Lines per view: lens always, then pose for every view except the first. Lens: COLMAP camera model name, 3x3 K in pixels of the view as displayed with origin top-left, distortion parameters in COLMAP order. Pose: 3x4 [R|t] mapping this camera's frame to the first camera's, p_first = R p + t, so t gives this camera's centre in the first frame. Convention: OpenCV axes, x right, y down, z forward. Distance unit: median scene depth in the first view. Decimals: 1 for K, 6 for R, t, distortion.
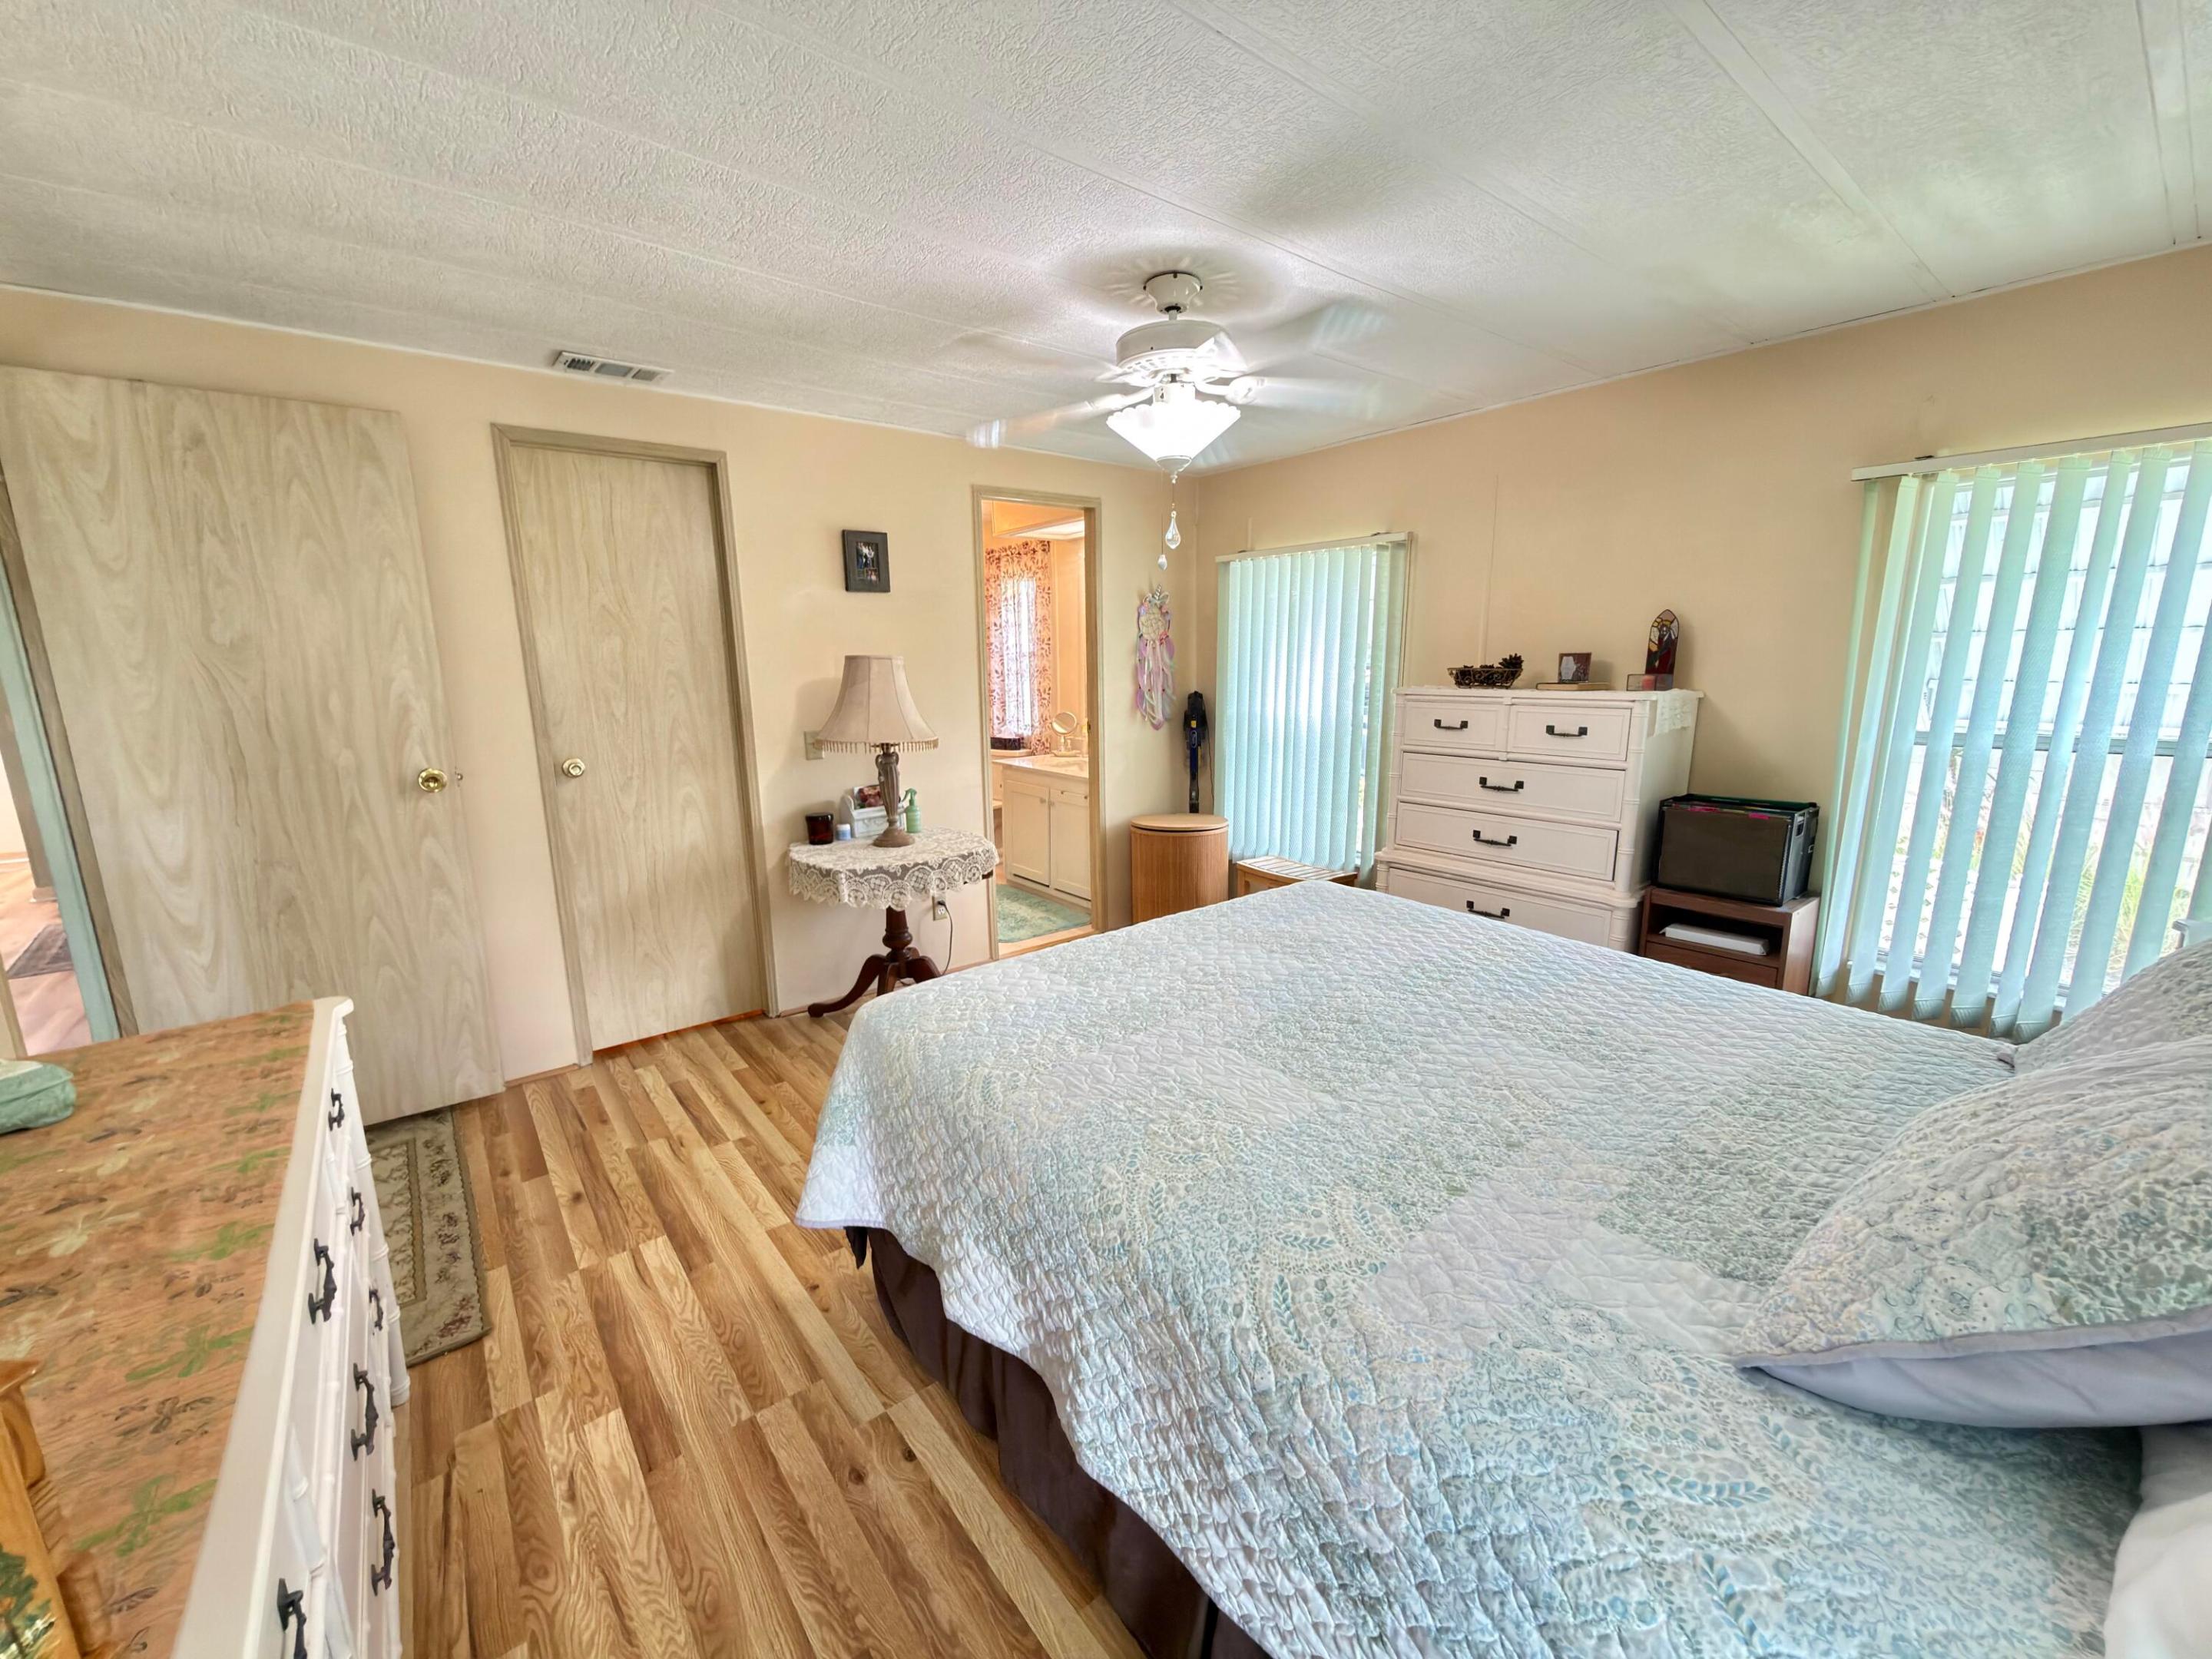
lens RADIAL K [[879.9, 0, 1106.0], [0, 879.9, 829.5], [0, 0, 1]] dist [0.009590, -0.000140]
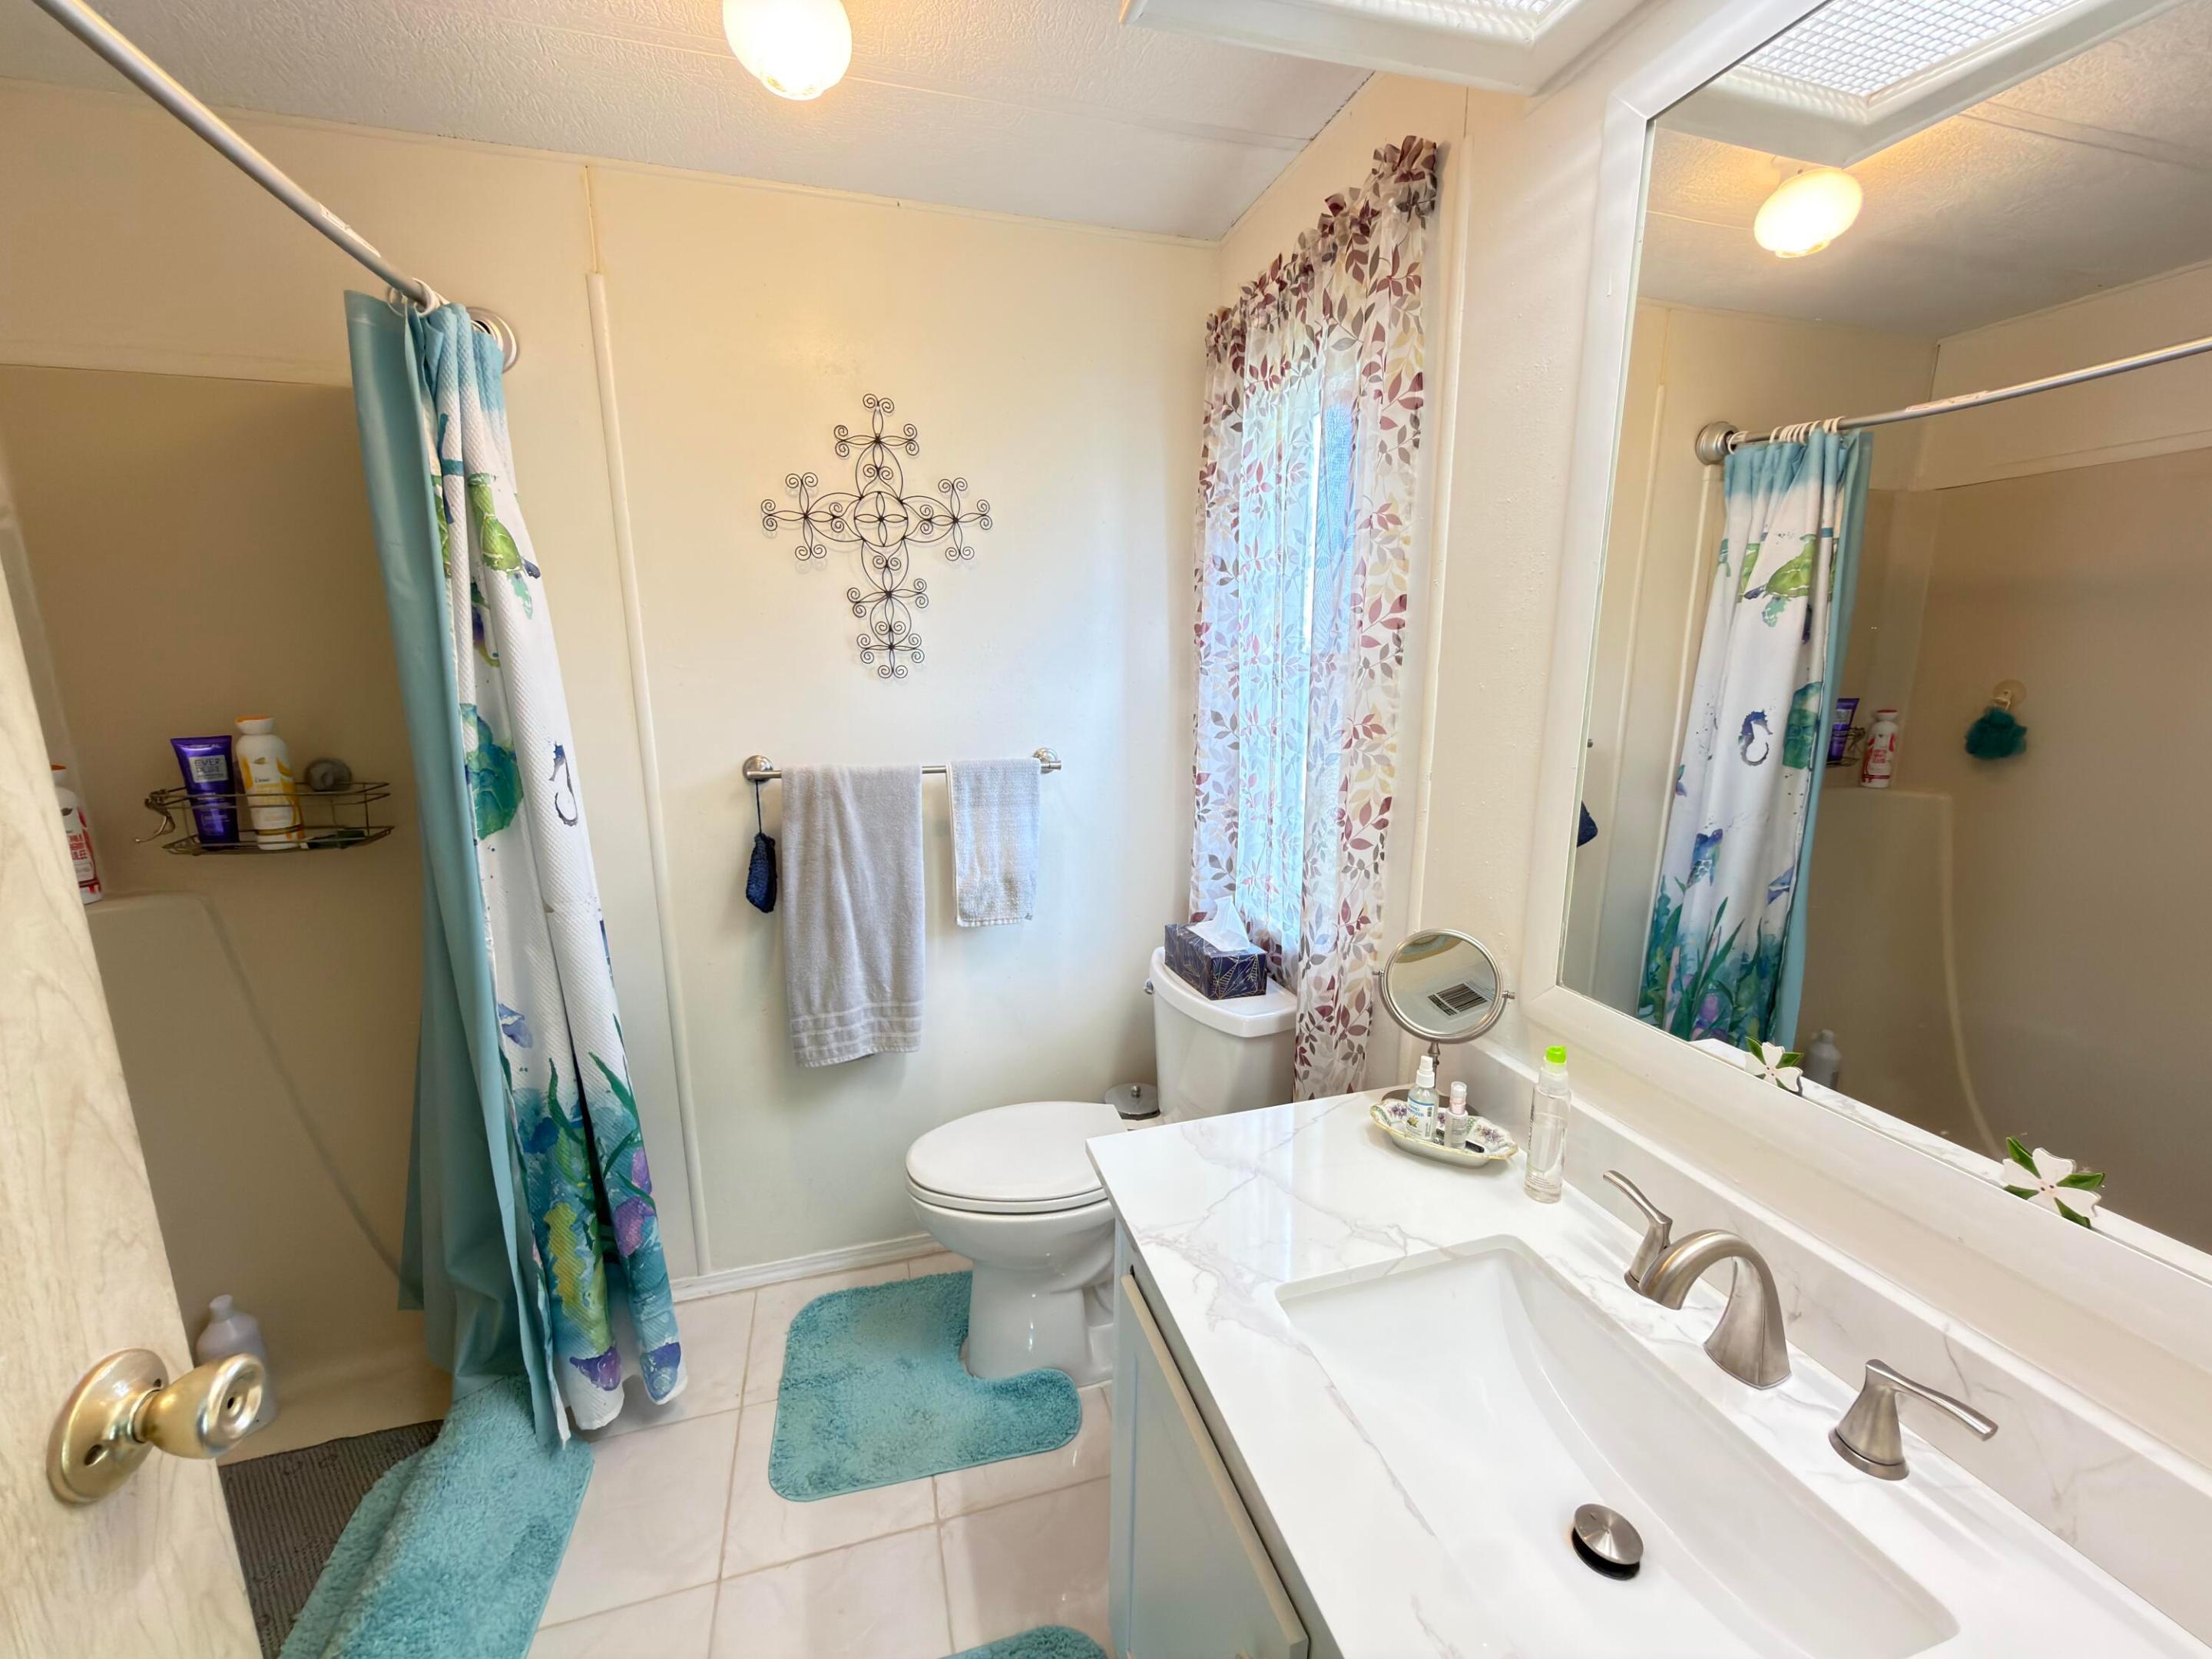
lens RADIAL K [[880.4, 0, 1087.0], [0, 880.4, 829.9], [0, 0, 1]] dist [-0.000142, 0.000075]
pose [[0.921696, 0.078490, -0.379890, -0.096065], [-0.077582, 0.996828, 0.017725, -0.306131], [0.380076, 0.013136, 0.924862, 1.502833]]
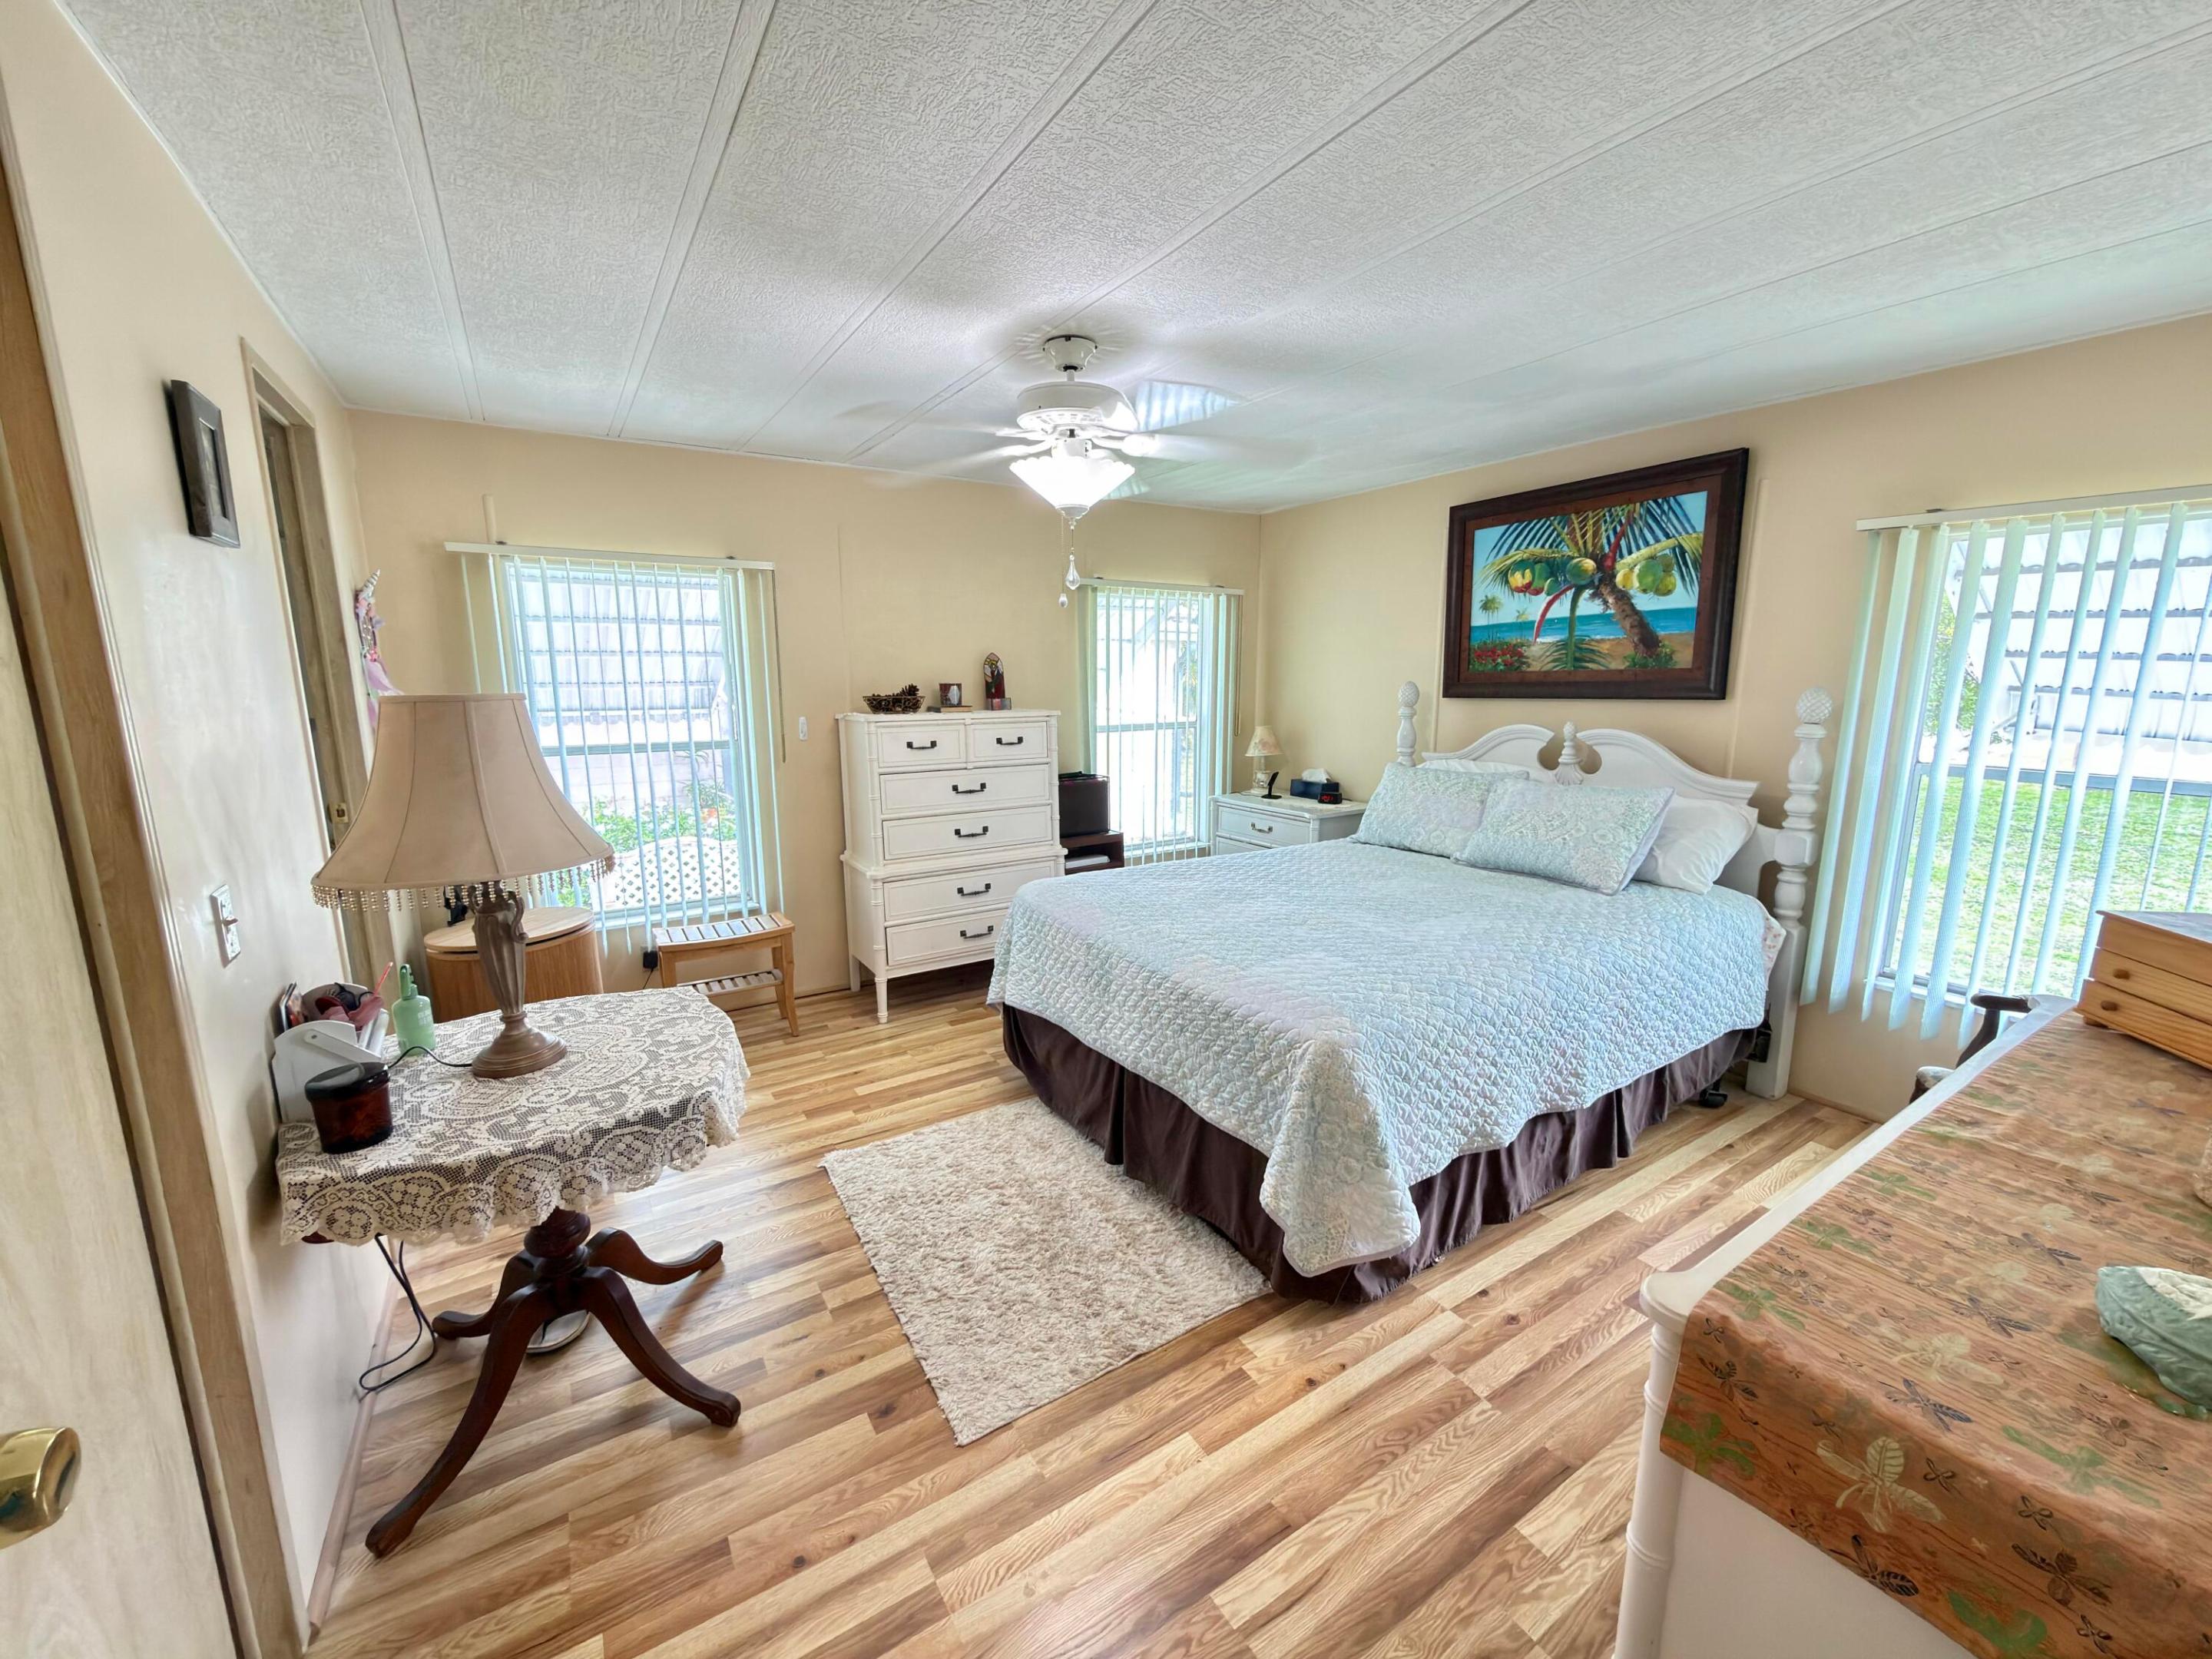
lens RADIAL K [[880.4, 0, 1087.0], [0, 880.4, 829.9], [0, 0, 1]] dist [-0.000142, 0.000075]
pose [[0.122363, -0.167929, 0.978175, -0.806017], [0.192106, 0.970950, 0.142658, -0.147041], [-0.973716, 0.170458, 0.151068, 0.692089]]
